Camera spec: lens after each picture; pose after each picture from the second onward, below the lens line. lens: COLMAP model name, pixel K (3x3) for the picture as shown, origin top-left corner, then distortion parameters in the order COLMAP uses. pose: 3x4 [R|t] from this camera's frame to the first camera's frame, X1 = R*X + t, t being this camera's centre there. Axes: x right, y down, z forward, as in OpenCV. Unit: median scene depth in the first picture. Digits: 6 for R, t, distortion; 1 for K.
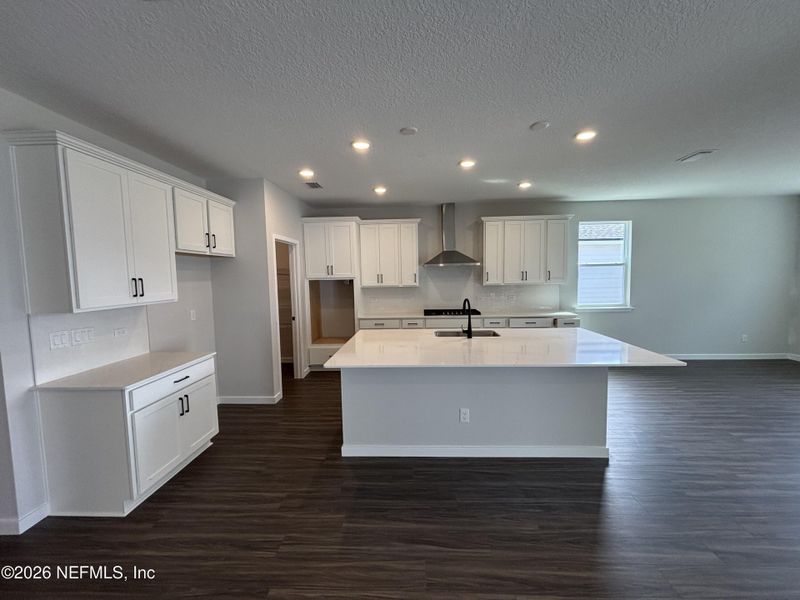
lens RADIAL K [[327.7, 0, 407.0], [0, 327.7, 298.5], [0, 0, 1]] dist [0.004394, 0.000550]
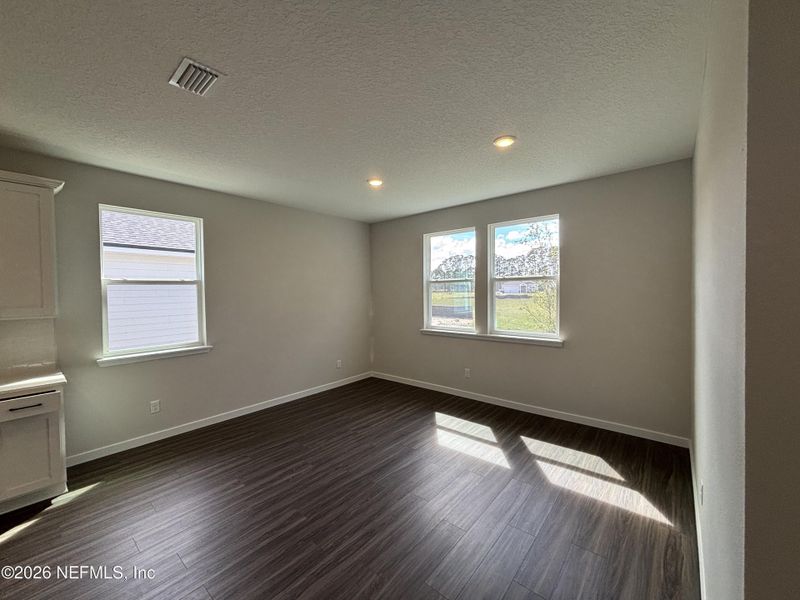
lens RADIAL K [[327.7, 0, 407.0], [0, 327.7, 298.5], [0, 0, 1]] dist [0.004394, 0.000550]
pose [[0.605961, -0.007054, 0.795463, 0.436443], [0.062812, 0.997263, -0.039005, -0.021011], [-0.793011, 0.073600, 0.604745, 0.286770]]
